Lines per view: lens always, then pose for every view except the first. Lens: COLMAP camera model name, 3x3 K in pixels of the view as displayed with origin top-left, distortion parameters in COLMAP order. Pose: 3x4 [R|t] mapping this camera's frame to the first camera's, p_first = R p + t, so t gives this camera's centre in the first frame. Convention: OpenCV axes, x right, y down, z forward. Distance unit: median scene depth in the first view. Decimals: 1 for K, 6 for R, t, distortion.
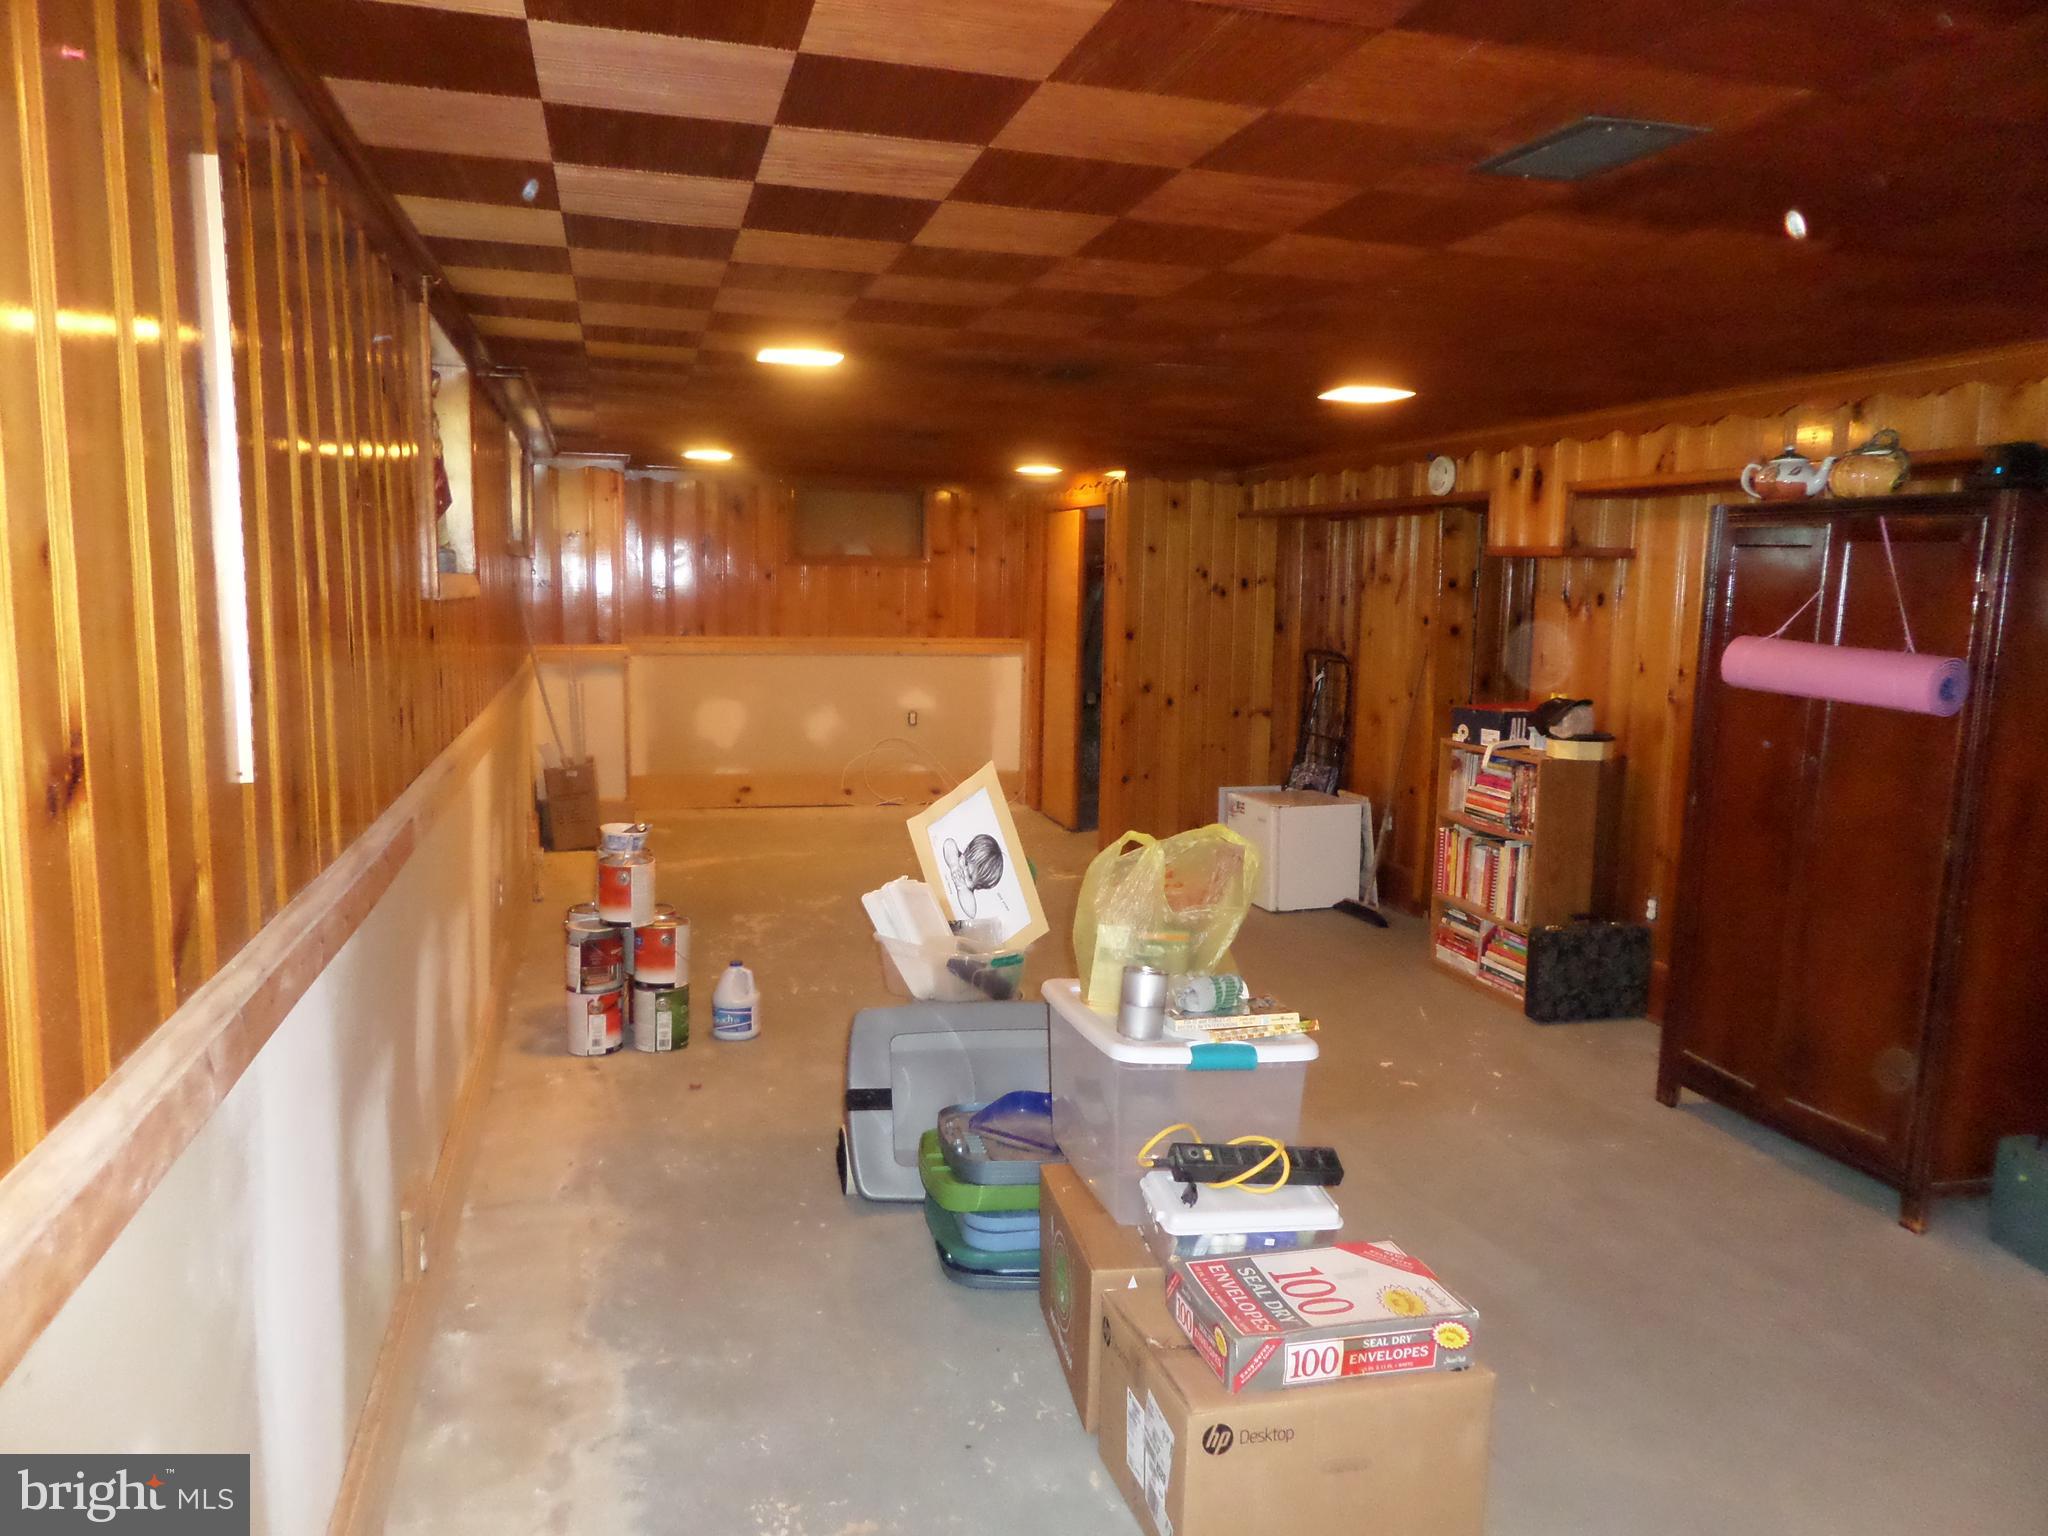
lens RADIAL K [[1489.2, 0, 1031.5], [0, 1489.2, 771.8], [0, 0, 1]] dist [0.007099, 0.014315]
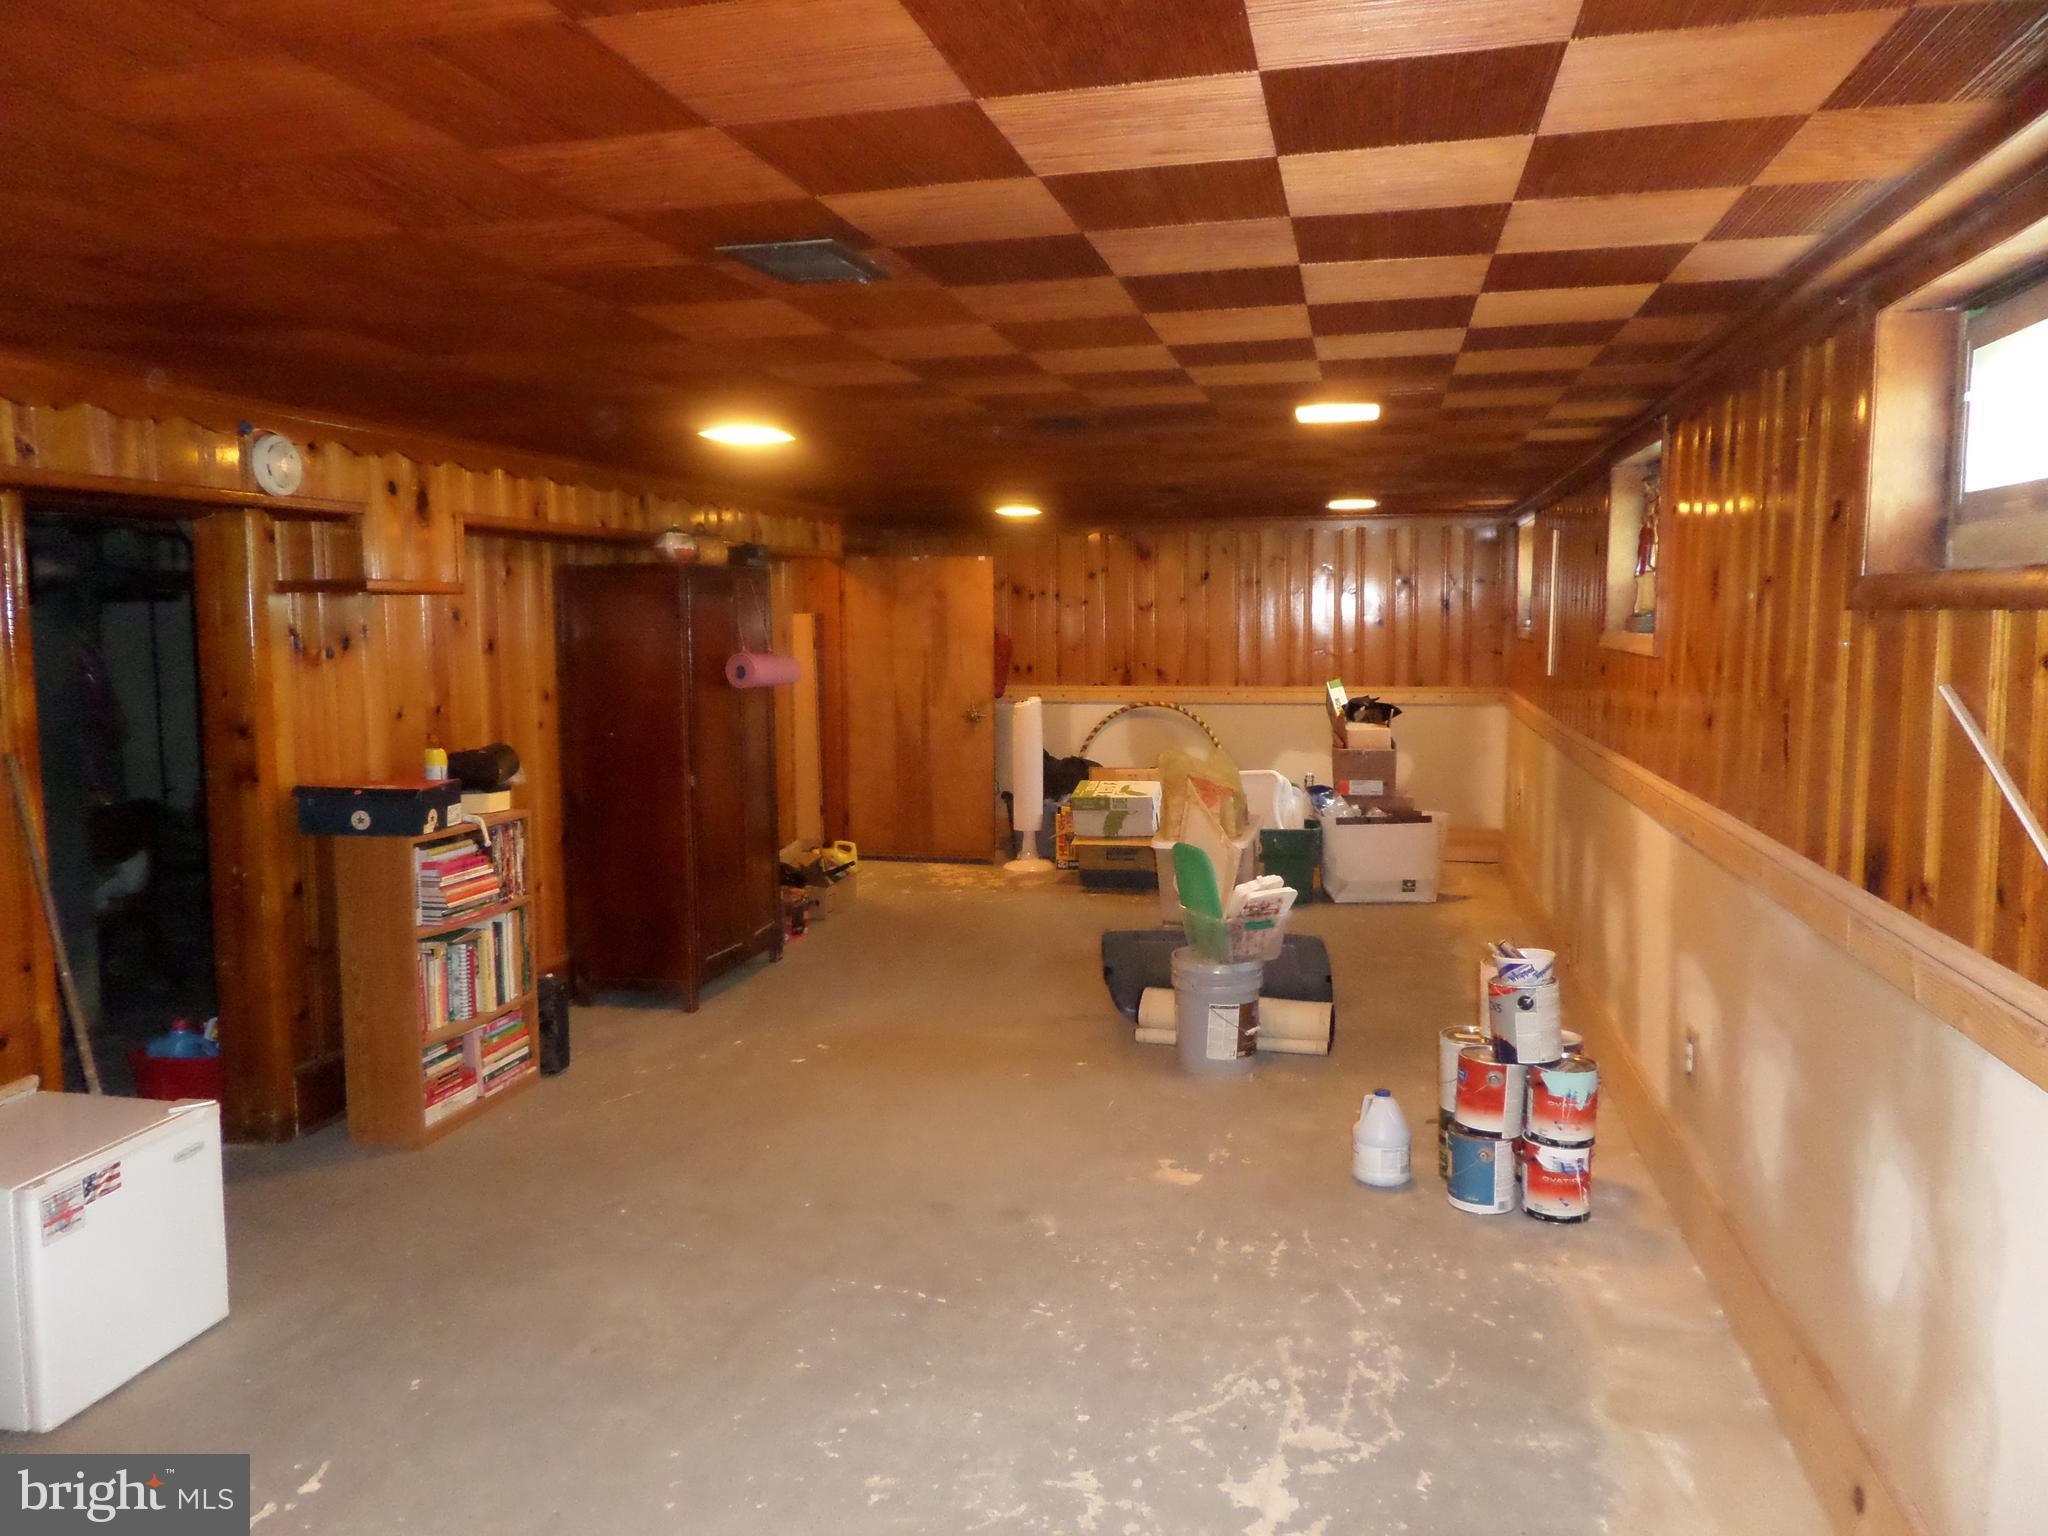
lens RADIAL K [[1489.2, 0, 1030.6], [0, 1489.2, 767.6], [0, 0, 1]] dist [0.007099, 0.014315]
pose [[-0.882249, -0.071021, 0.465394, -0.353999], [0.044148, 0.971719, 0.231979, -0.225743], [-0.468708, 0.225209, -0.854163, 1.559457]]
